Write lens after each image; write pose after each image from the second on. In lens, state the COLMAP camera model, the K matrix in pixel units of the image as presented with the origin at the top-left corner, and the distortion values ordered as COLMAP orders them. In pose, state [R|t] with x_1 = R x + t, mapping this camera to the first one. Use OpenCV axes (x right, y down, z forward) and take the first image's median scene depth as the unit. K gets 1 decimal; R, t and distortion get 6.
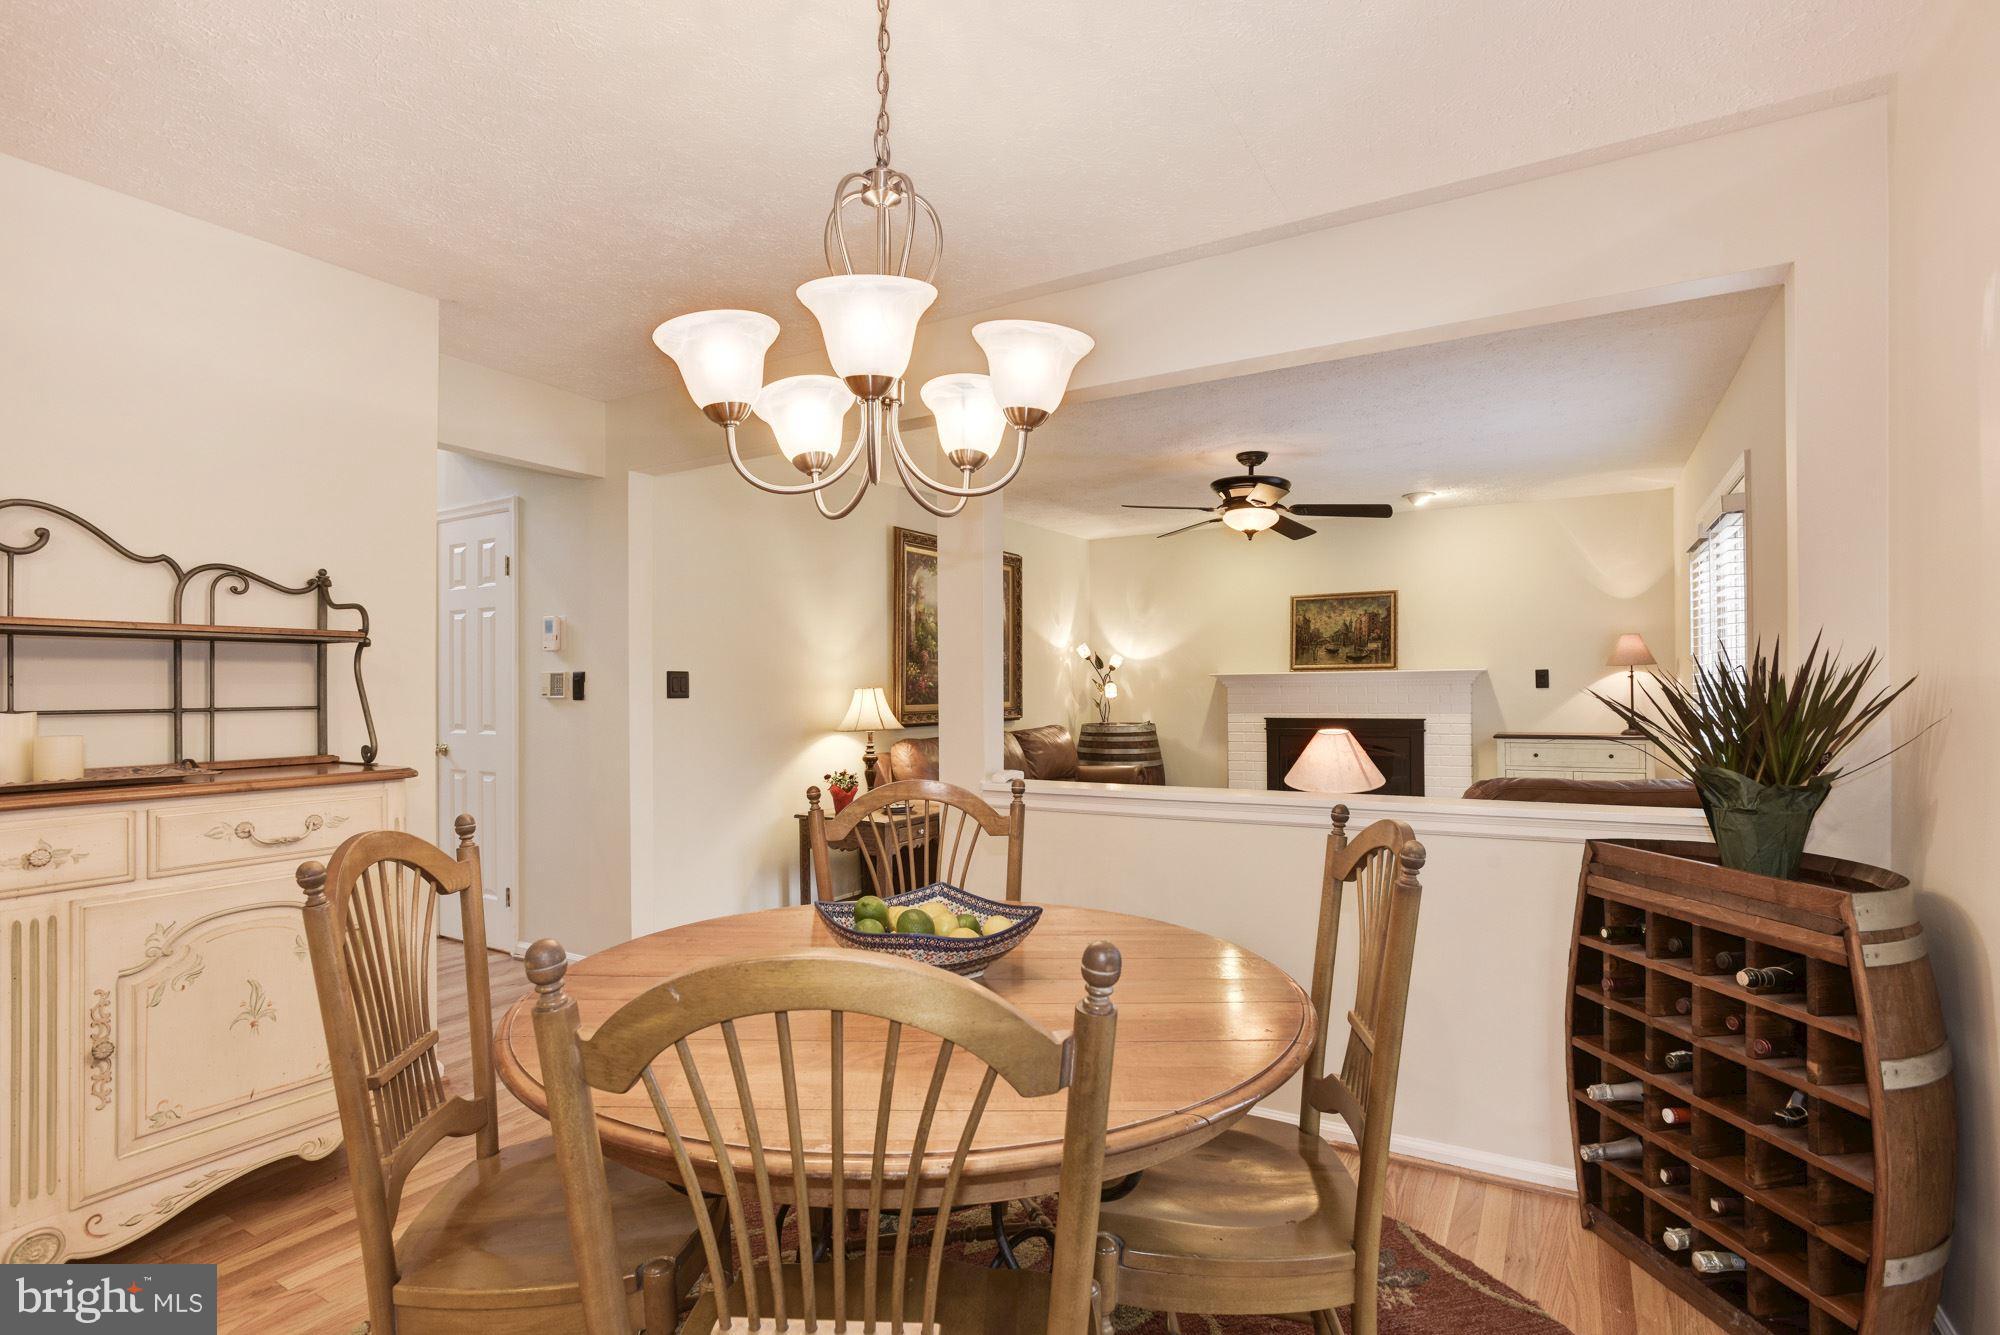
lens RADIAL K [[983.6, 0, 953.9], [0, 983.6, 674.2], [0, 0, 1]] dist [-0.064286, 0.033824]
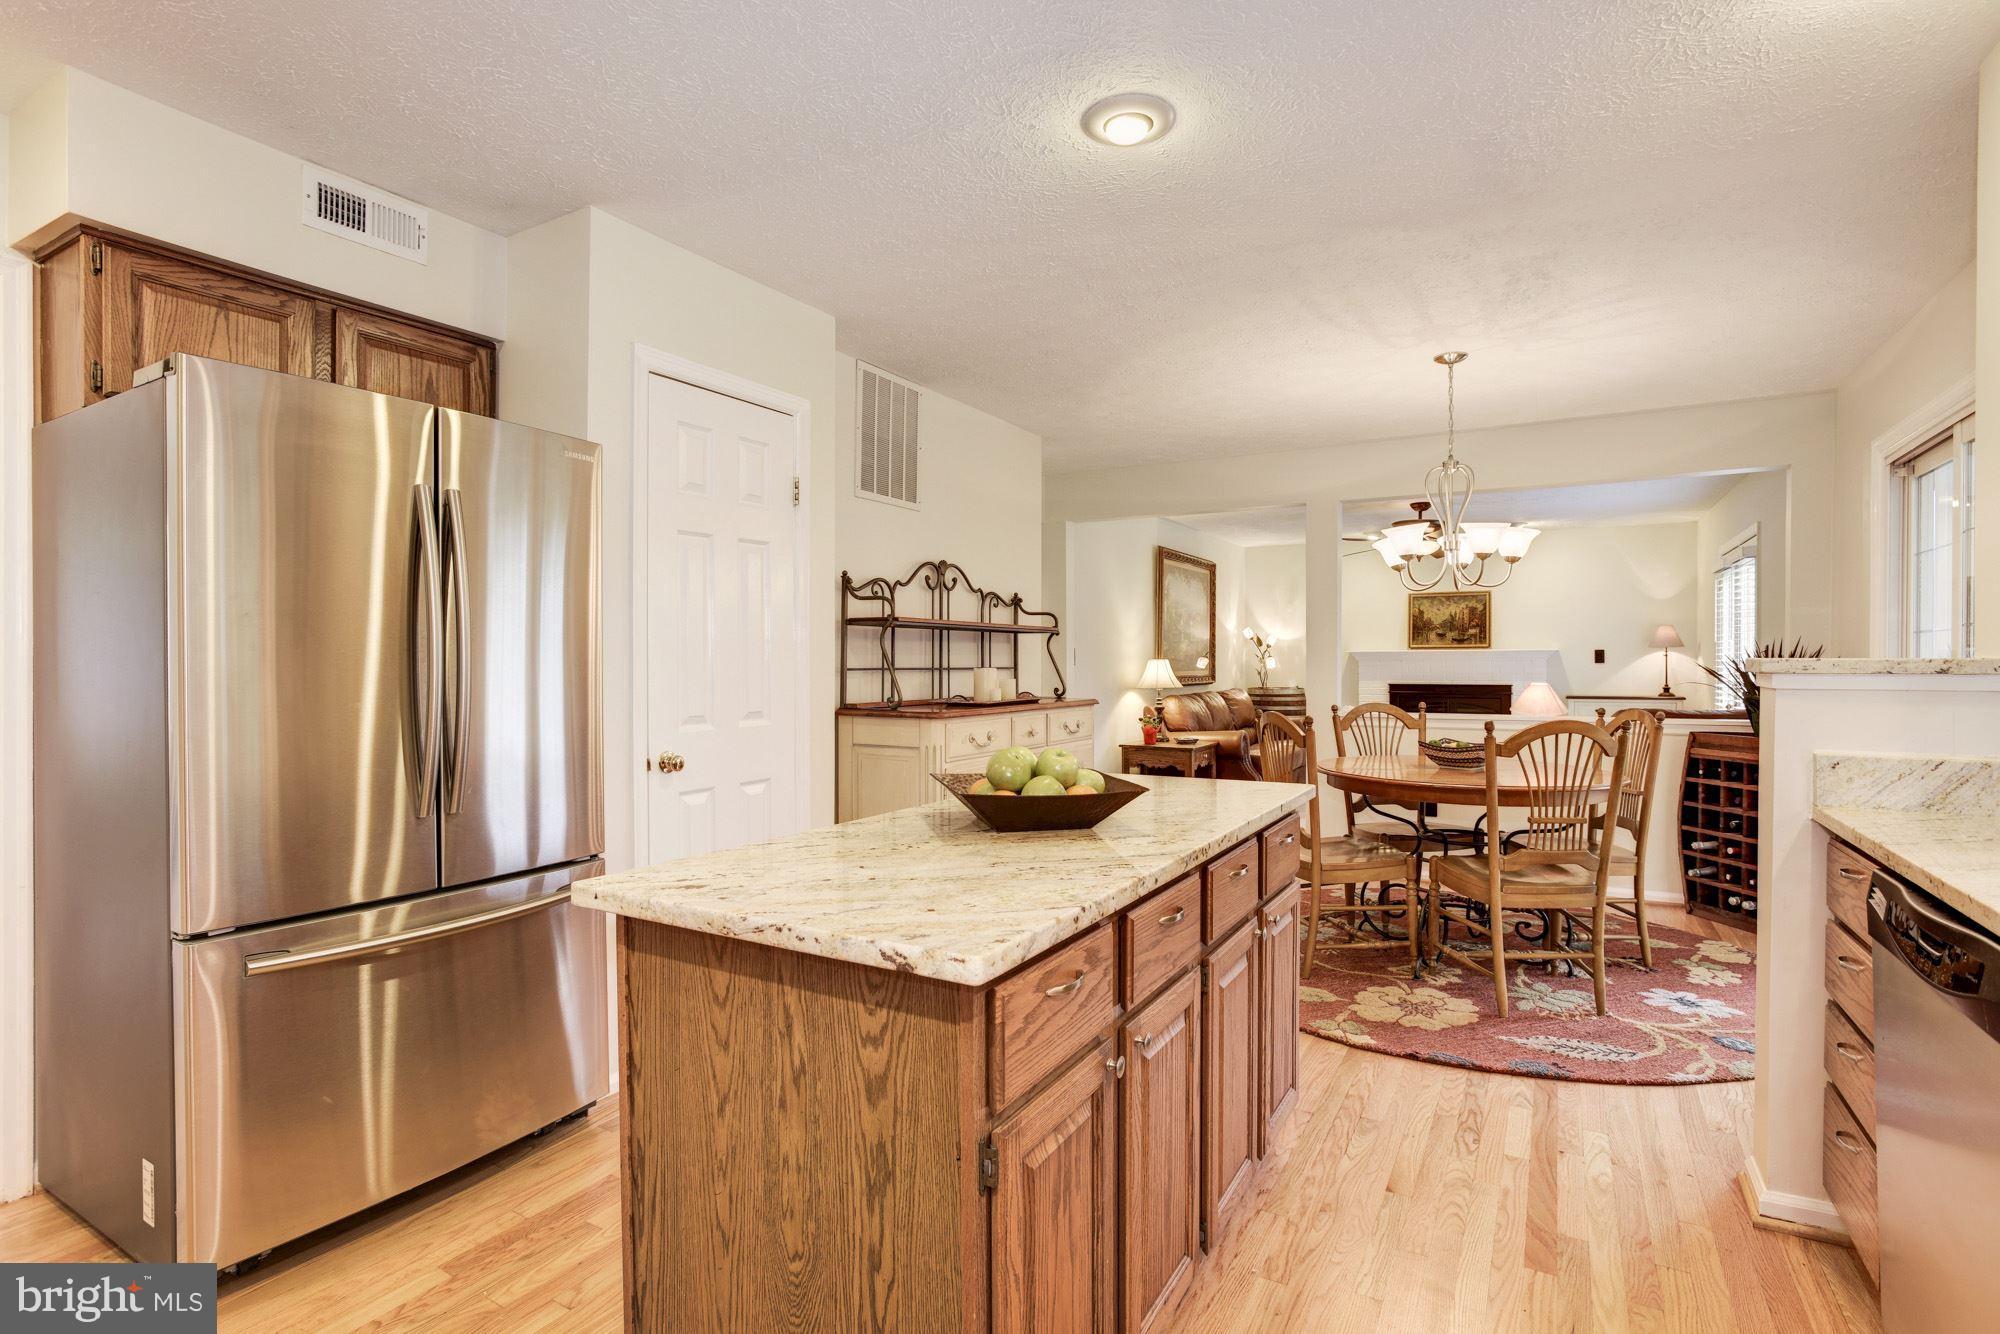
lens RADIAL K [[958.6, 0, 1000.4], [0, 958.6, 663.9], [0, 0, 1]] dist [-0.043939, 0.030275]
pose [[0.999321, 0.006089, 0.036335, -0.758874], [-0.006695, 0.999840, 0.016594, -0.003267], [-0.036228, -0.016826, 0.999202, -0.830064]]
